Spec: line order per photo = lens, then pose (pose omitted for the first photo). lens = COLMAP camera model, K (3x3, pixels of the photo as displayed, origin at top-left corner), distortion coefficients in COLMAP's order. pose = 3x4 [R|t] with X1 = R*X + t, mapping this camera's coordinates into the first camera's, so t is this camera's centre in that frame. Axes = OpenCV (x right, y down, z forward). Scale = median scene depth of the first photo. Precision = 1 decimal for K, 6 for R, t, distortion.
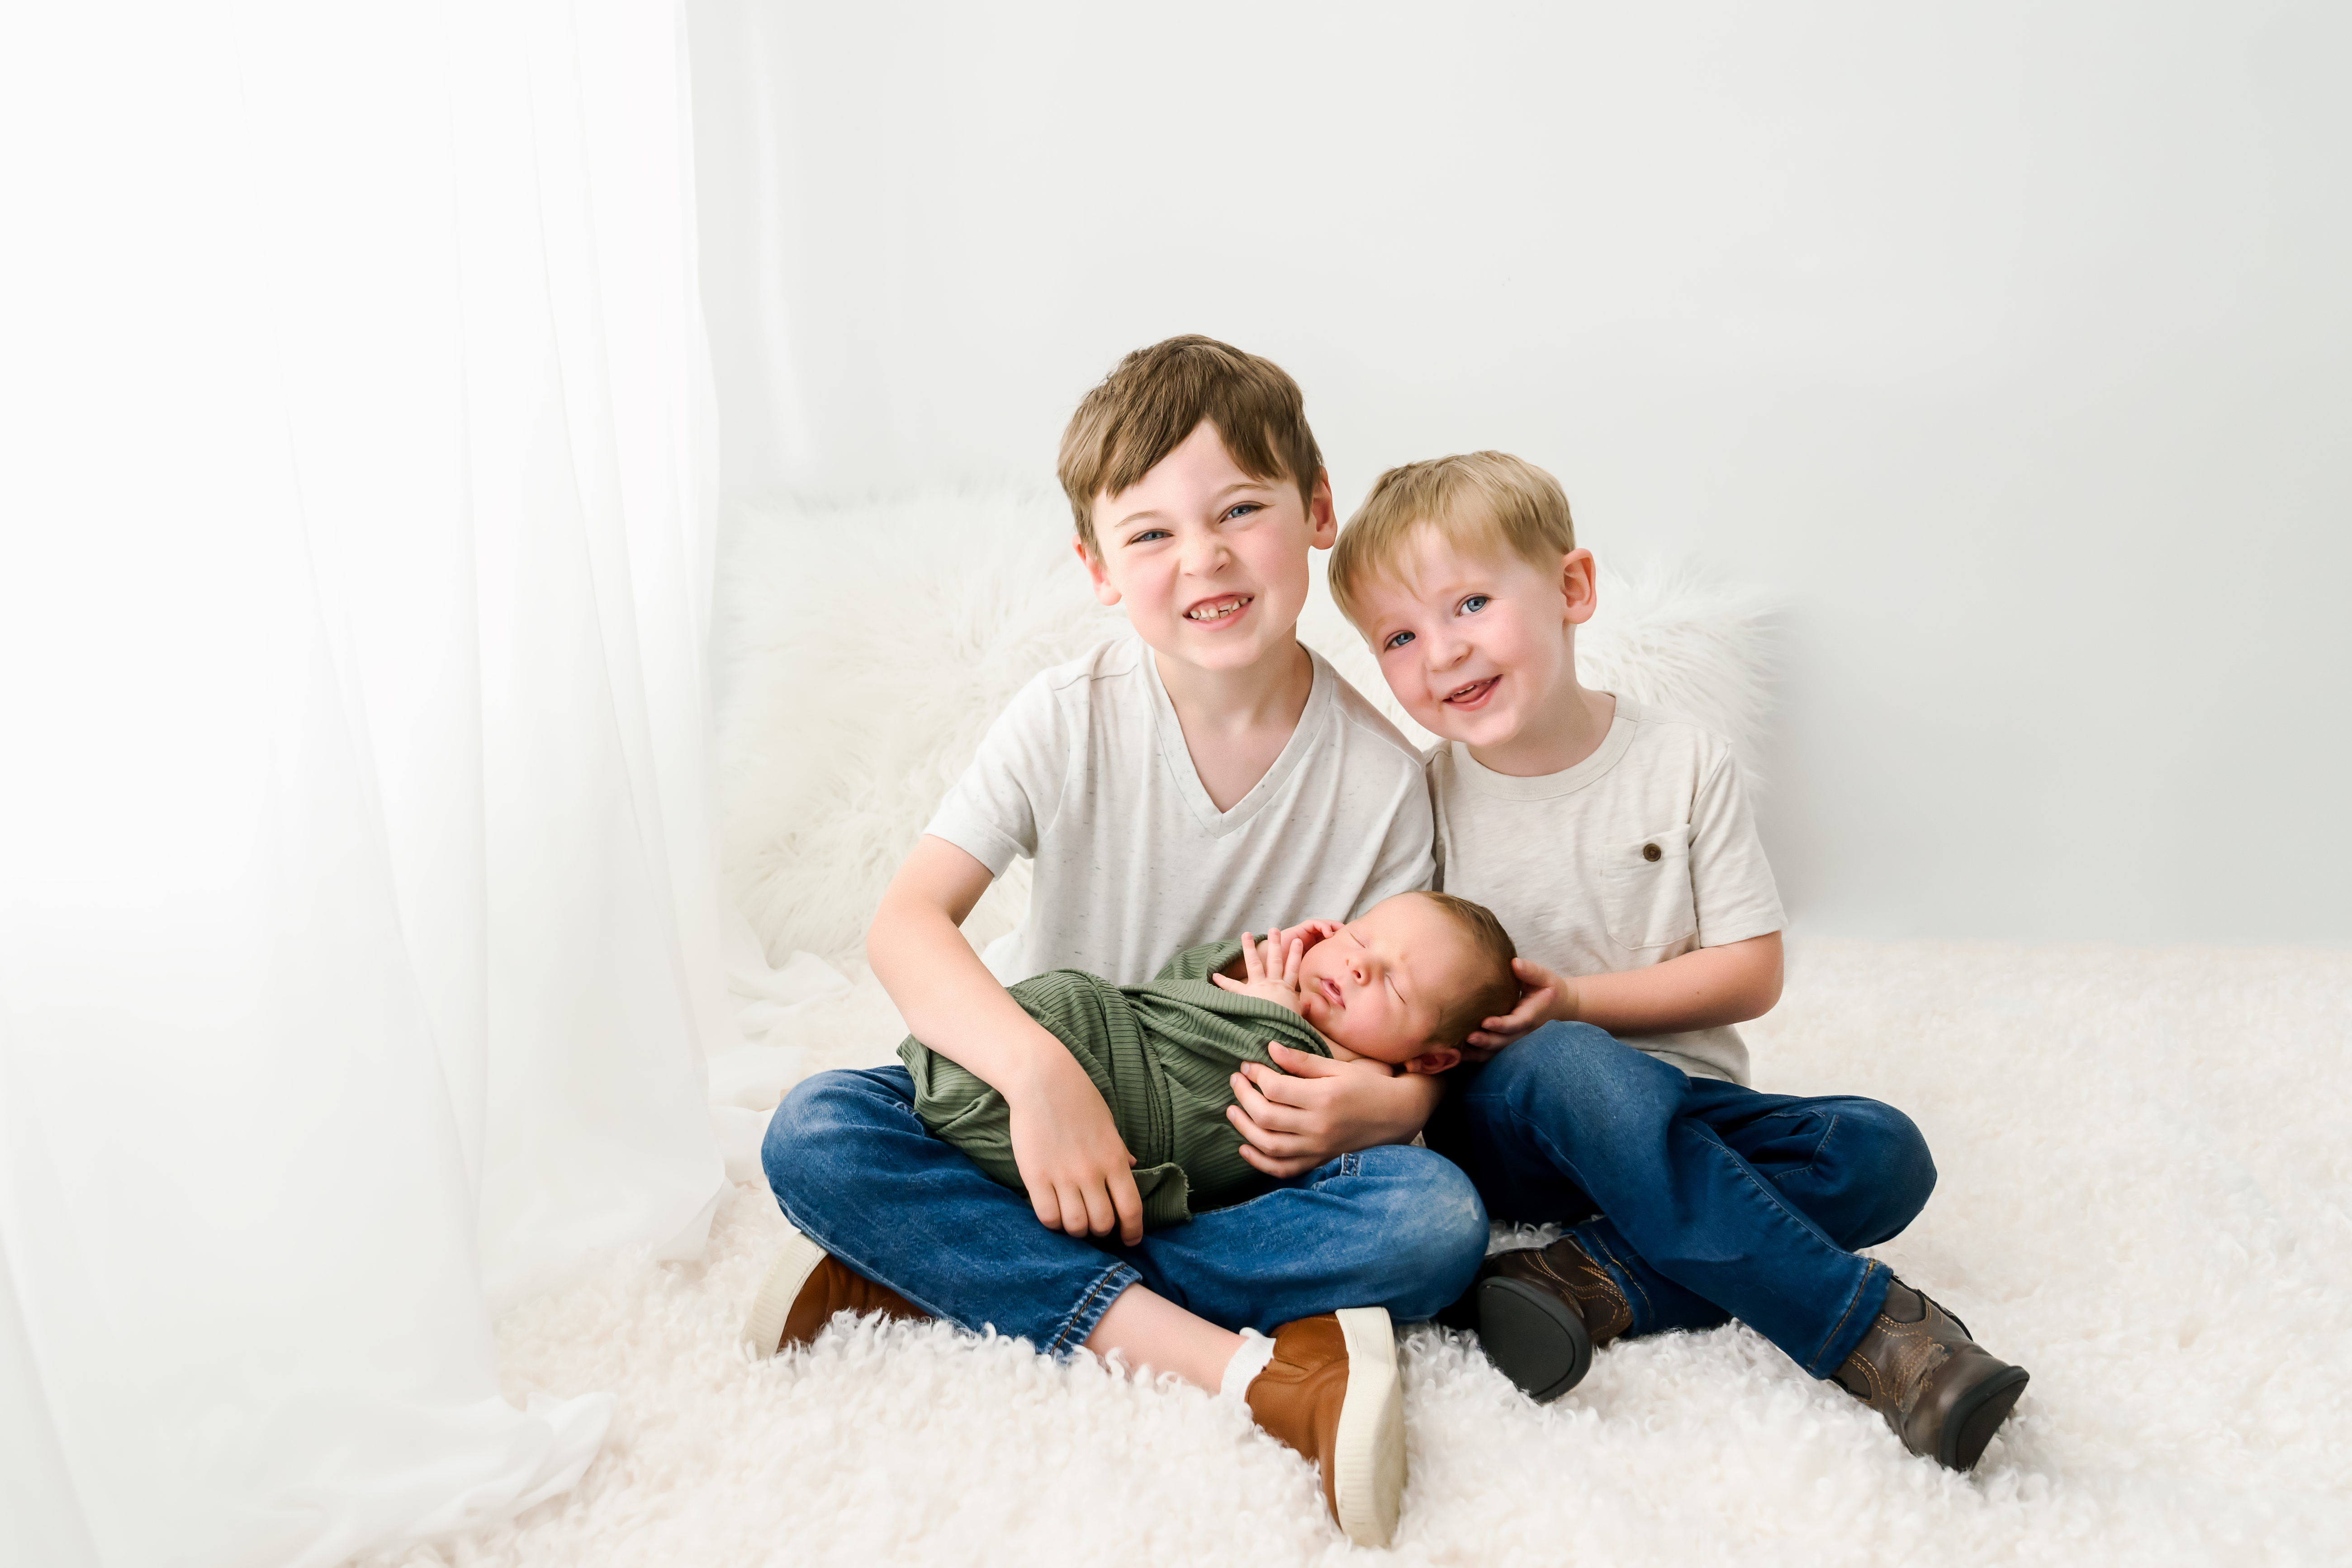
lens RADIAL K [[1627.9, 0, 1176.0], [0, 1627.9, 784.0], [0, 0, 1]] dist [-0.002924, -0.000984]
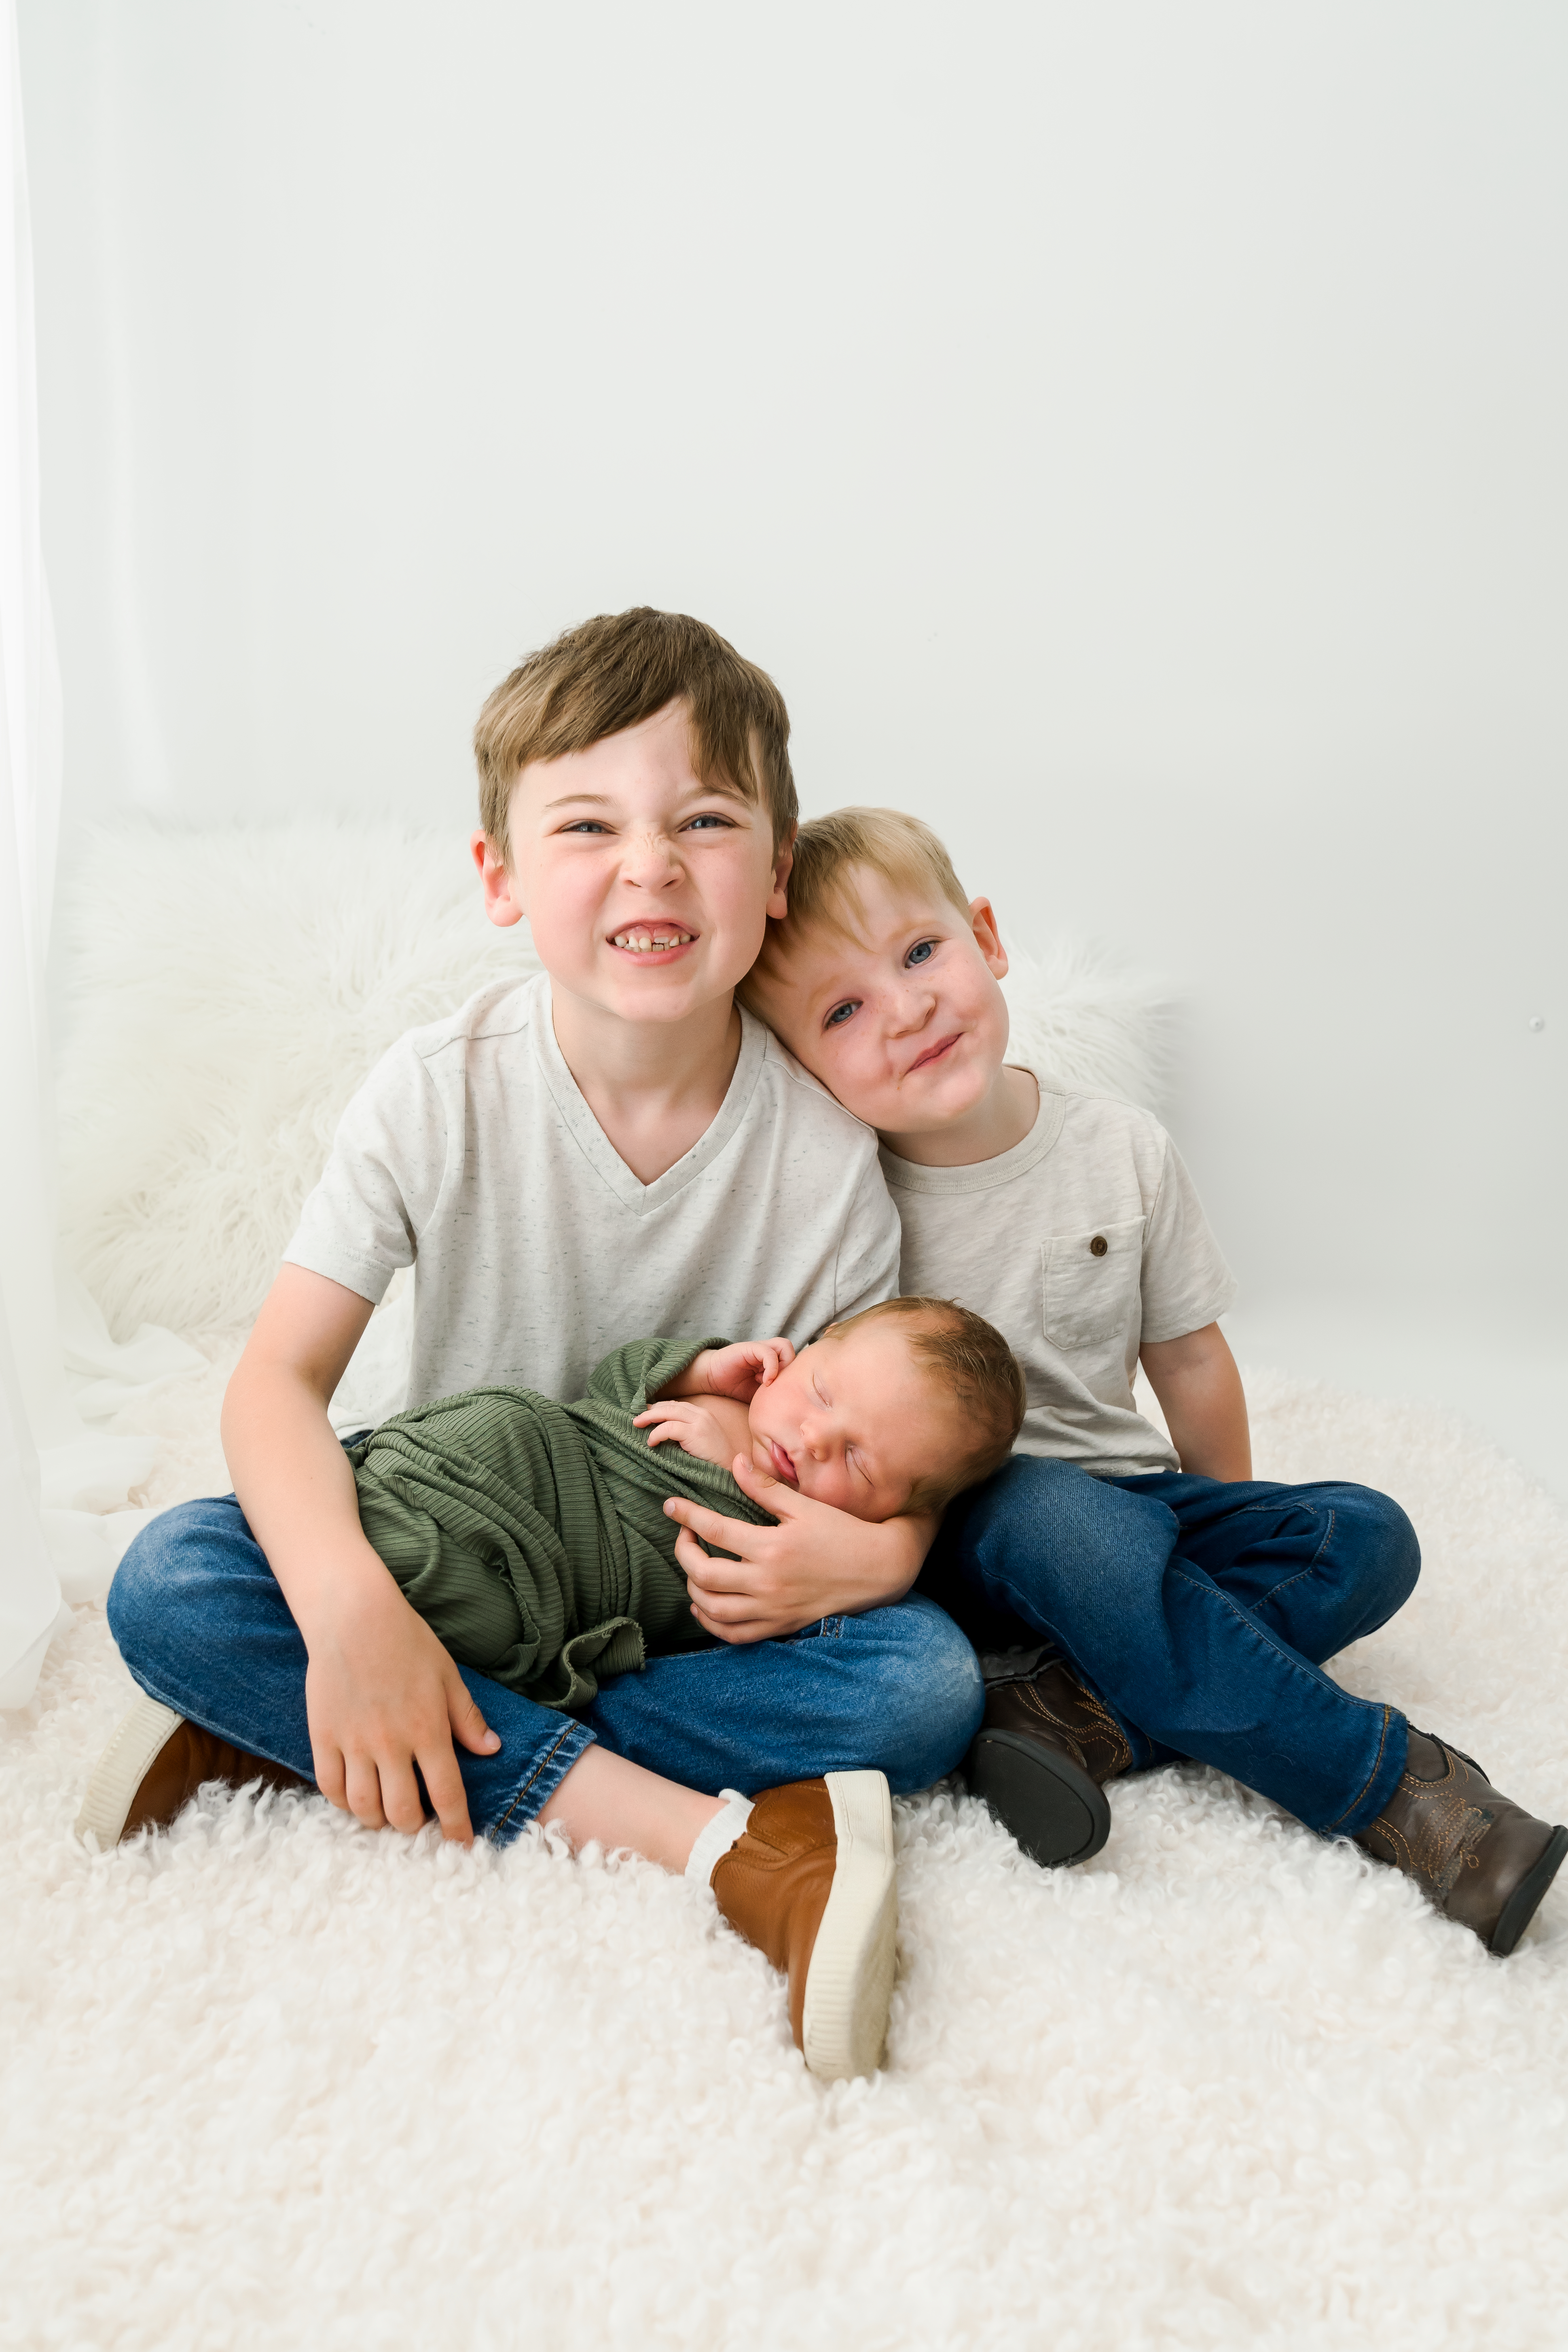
lens RADIAL K [[1634.6, 0, 783.4], [0, 1634.6, 1243.9], [0, 0, 1]] dist [-0.022683, 0.000310]
pose [[0.988783, 0.024715, 0.147303, -0.049183], [-0.032028, 0.998358, 0.047485, 0.012397], [-0.145887, -0.051670, 0.987951, 0.171754]]
